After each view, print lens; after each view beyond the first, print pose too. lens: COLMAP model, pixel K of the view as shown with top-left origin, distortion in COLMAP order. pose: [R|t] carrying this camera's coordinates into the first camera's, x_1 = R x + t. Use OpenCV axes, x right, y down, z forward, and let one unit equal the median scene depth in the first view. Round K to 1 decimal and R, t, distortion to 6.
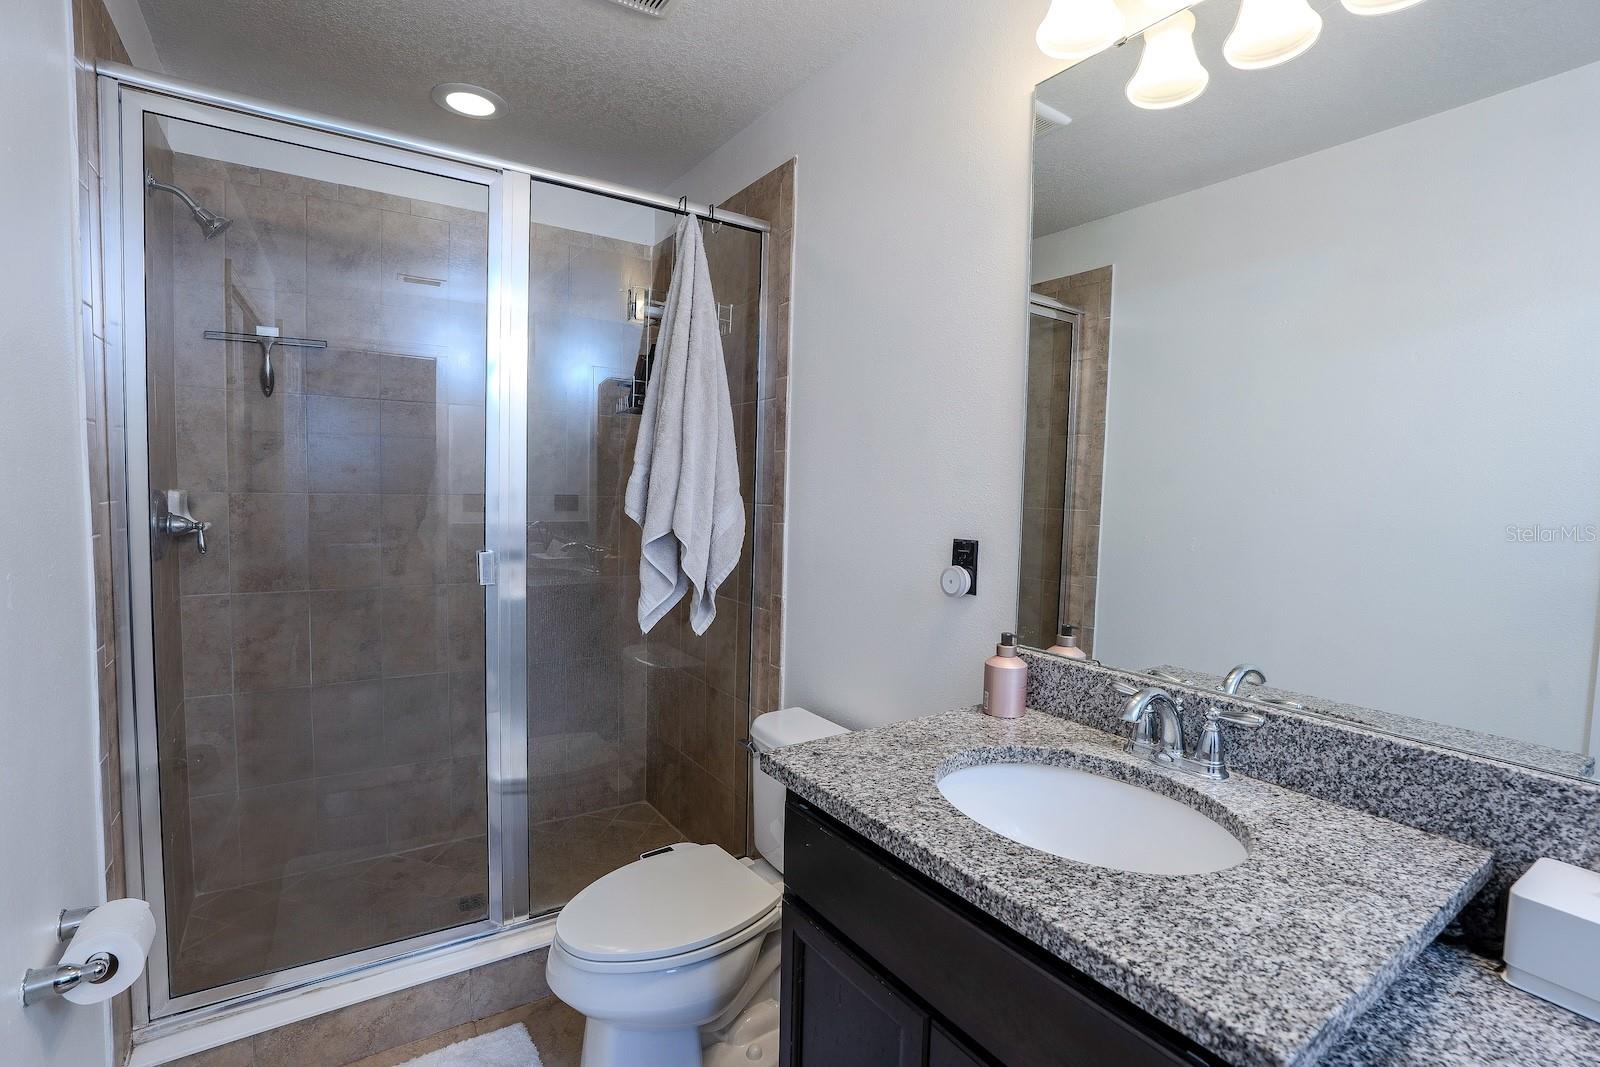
lens RADIAL K [[713.7, 0, 774.2], [0, 713.7, 535.0], [0, 0, 1]] dist [-0.053320, 0.013011]
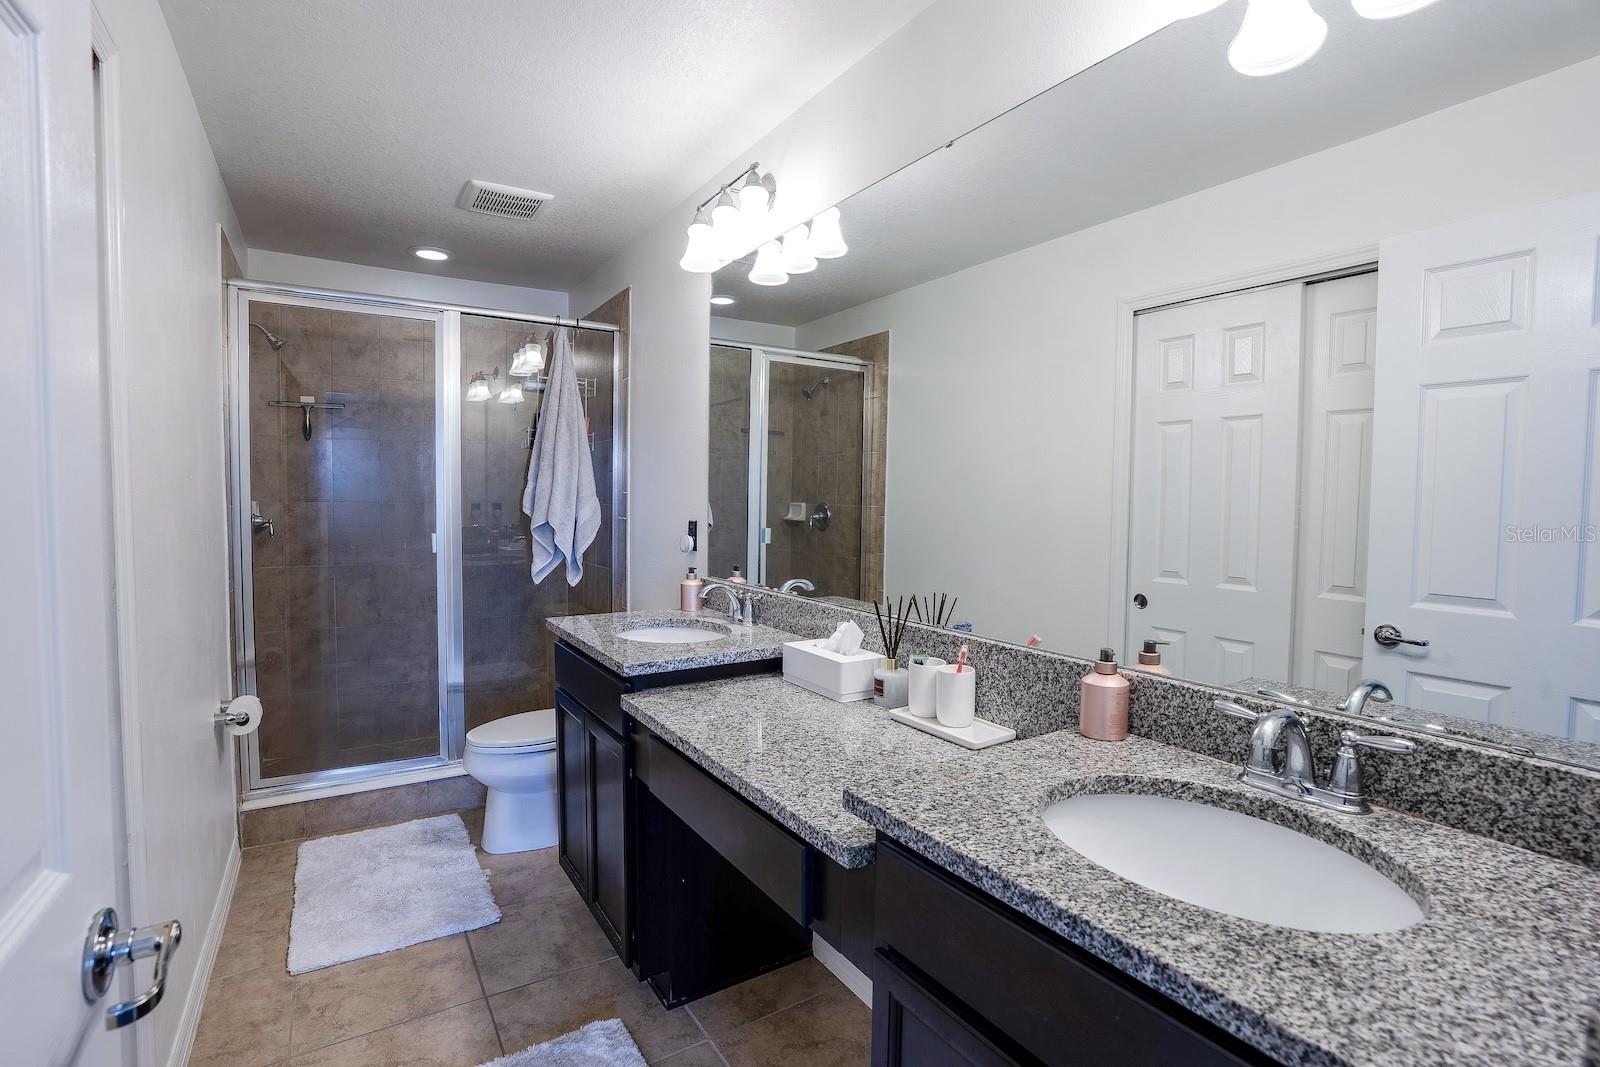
lens RADIAL K [[746.6, 0, 796.6], [0, 746.6, 532.2], [0, 0, 1]] dist [-0.071665, 0.027343]
pose [[0.999660, -0.016012, -0.020578, 0.473670], [0.015643, 0.999716, -0.017956, 0.061765], [0.020859, 0.017628, 0.999627, -0.715925]]
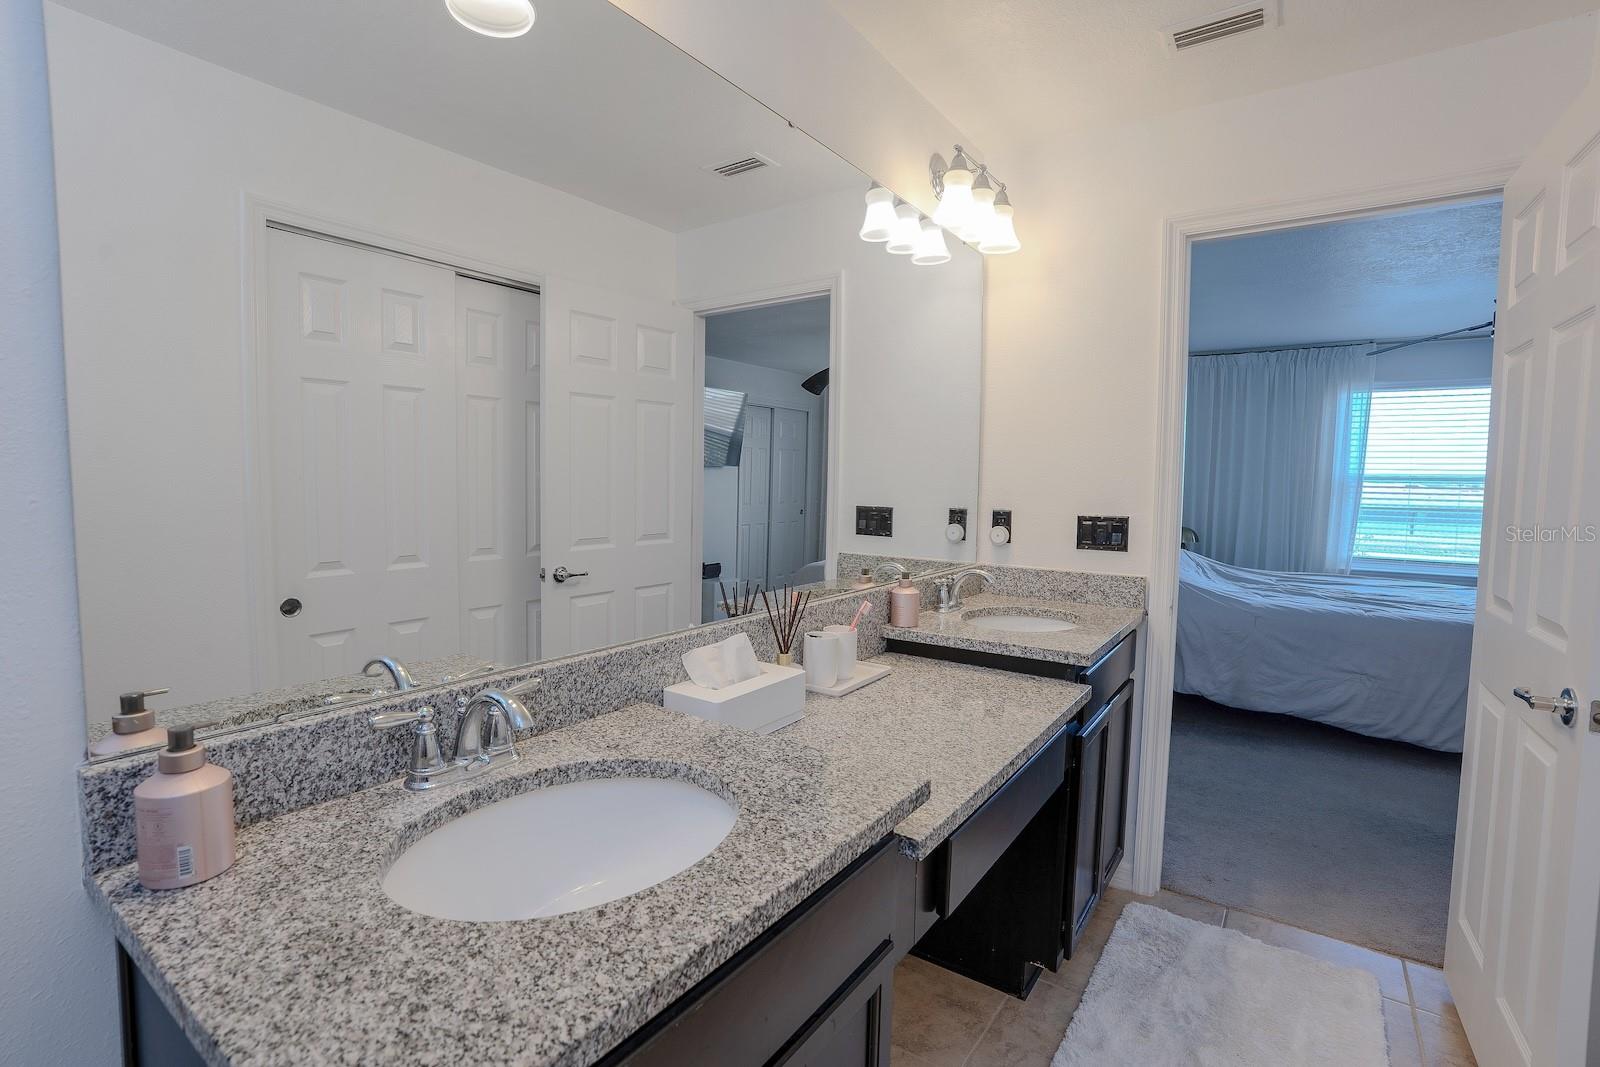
lens RADIAL K [[746.6, 0, 796.6], [0, 746.6, 532.2], [0, 0, 1]] dist [-0.071665, 0.027343]
pose [[-0.367146, -0.096020, 0.925194, -0.275793], [0.042514, 0.991886, 0.119813, -0.045460], [-0.929191, 0.083323, -0.360084, 0.610290]]
